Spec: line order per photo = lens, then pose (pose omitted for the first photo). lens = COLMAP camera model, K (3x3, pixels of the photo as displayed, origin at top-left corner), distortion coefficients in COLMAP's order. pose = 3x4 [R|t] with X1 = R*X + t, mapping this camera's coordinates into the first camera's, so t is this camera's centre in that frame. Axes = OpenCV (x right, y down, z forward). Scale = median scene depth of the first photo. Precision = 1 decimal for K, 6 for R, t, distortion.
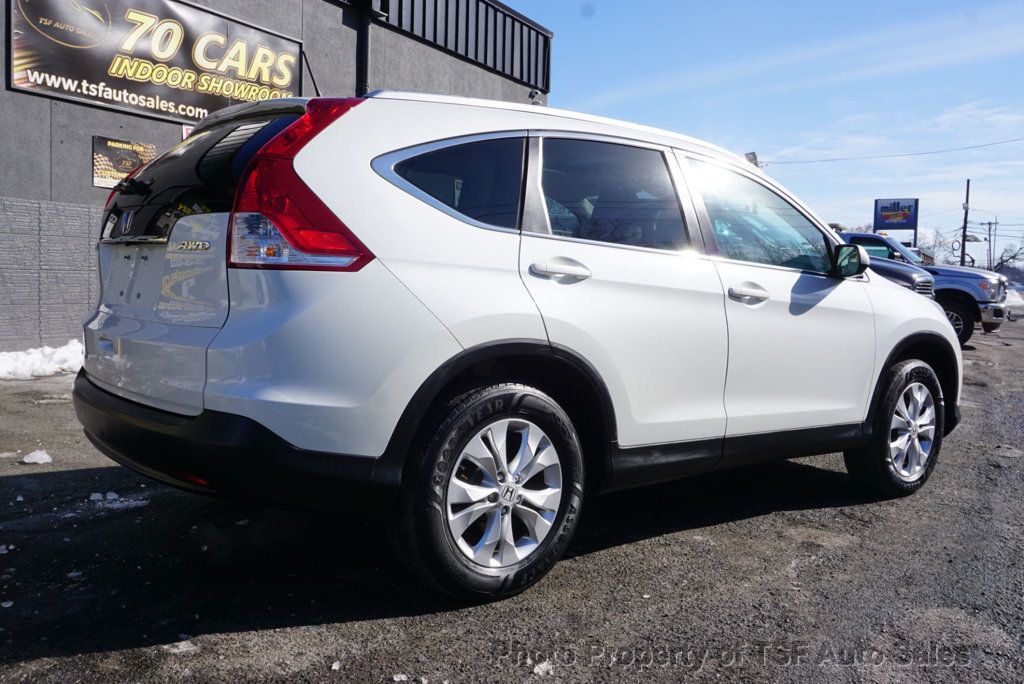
lens RADIAL K [[923.1, 0, 516.6], [0, 923.1, 336.0], [0, 0, 1]] dist [0.000605, -0.011953]
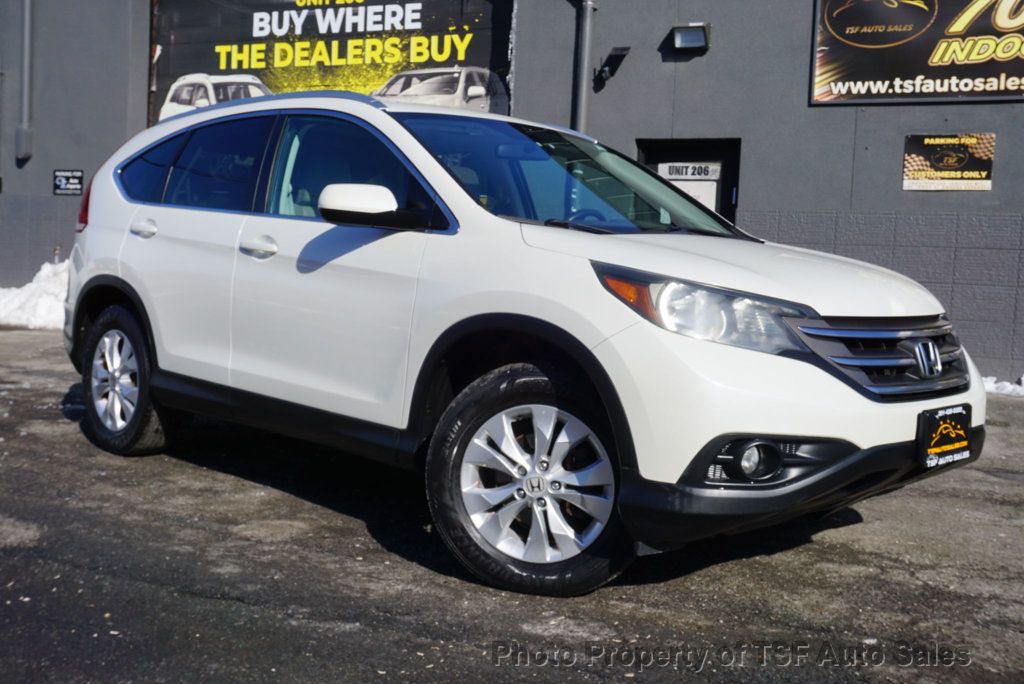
lens RADIAL K [[1145.7, 0, 508.8], [0, 1145.7, 345.6], [0, 0, 1]] dist [0.021440, 0.000000]
pose [[0.047834, 0.043445, -0.997910, 0.677548], [-0.106641, 0.993566, 0.038144, -0.008166], [0.993146, 0.104594, 0.052159, 0.556056]]
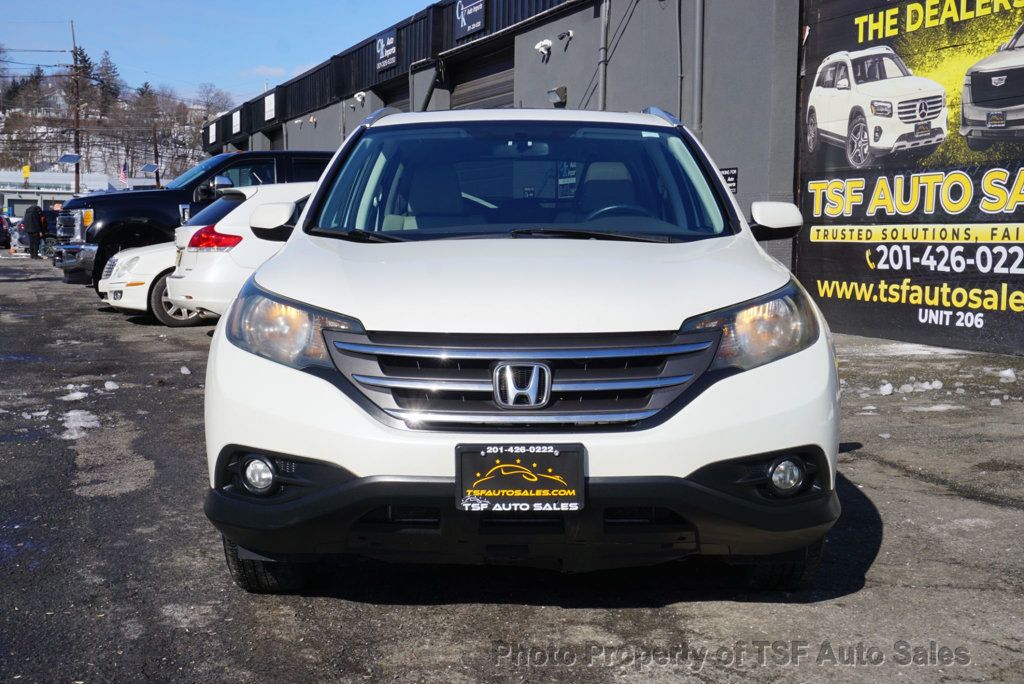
lens RADIAL K [[1322.1, 0, 510.4], [0, 1322.1, 342.7], [0, 0, 1]] dist [0.002691, 0.000000]
pose [[-0.697021, 0.029981, -0.716423, 0.548965], [-0.070820, 0.991362, 0.110388, -0.063063], [0.713545, 0.127680, -0.688877, 1.026814]]
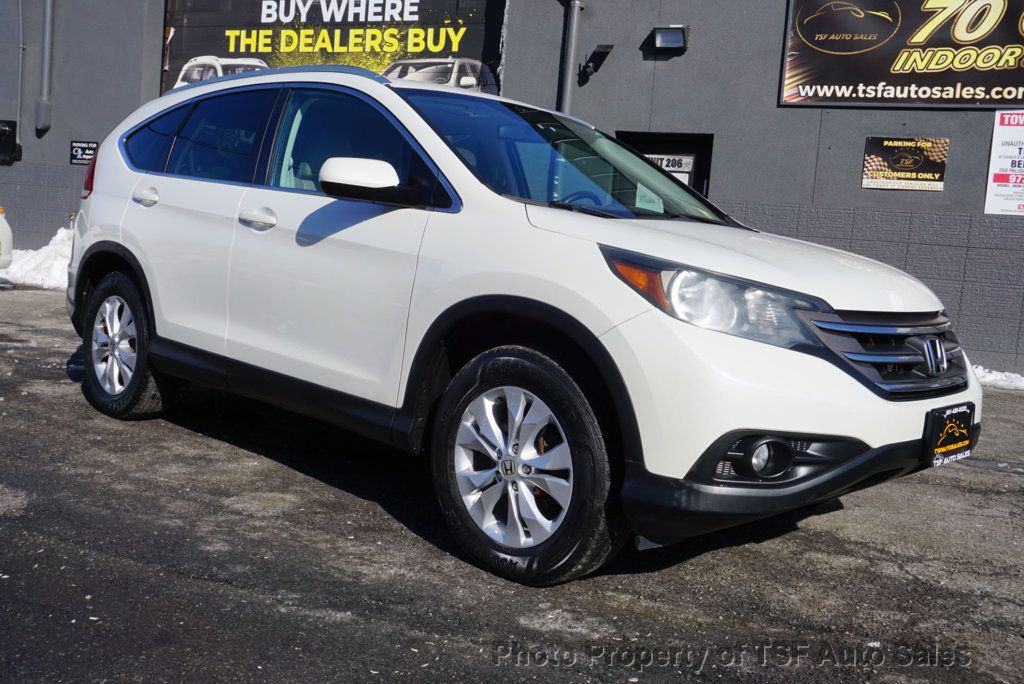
lens RADIAL K [[1012.1, 0, 508.0], [0, 1012.1, 345.4], [0, 0, 1]] dist [0.003239, 0.000000]
pose [[0.071692, 0.074768, -0.994621, 0.616505], [-0.140165, 0.988047, 0.064171, -0.009420], [0.987529, 0.134810, 0.081315, 0.547735]]
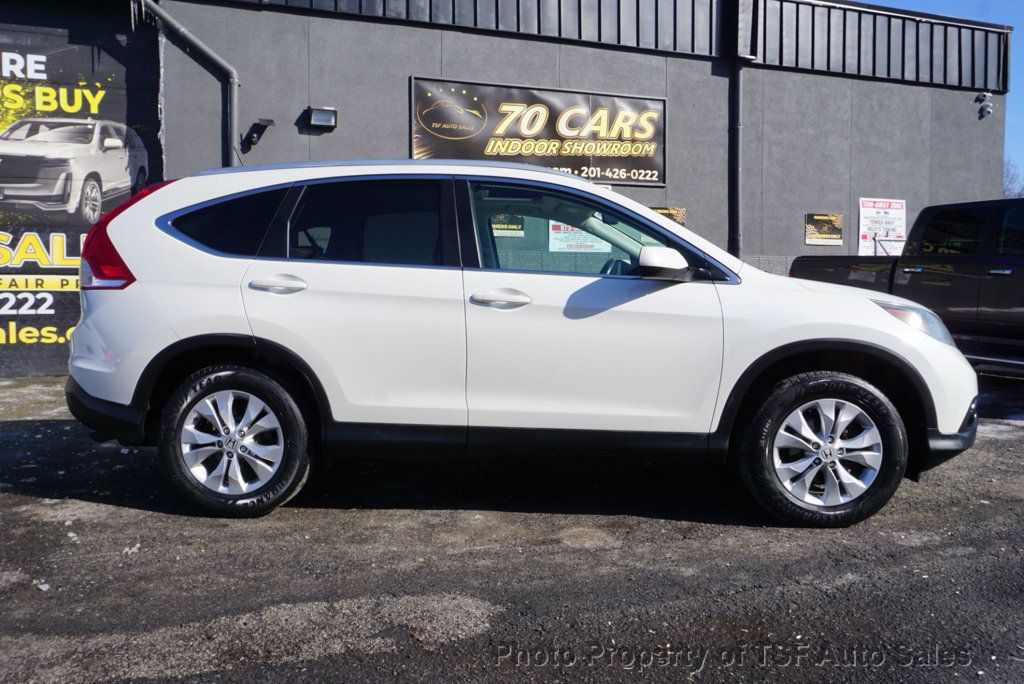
lens RADIAL K [[807.6, 0, 512.0], [0, 807.6, 341.7], [0, 0, 1]] dist [-0.026851, 0.023240]
pose [[0.730504, 0.014456, -0.682755, 0.421698], [-0.023371, 0.999720, -0.003838, 0.003606], [0.682508, 0.018760, 0.730637, 0.142501]]
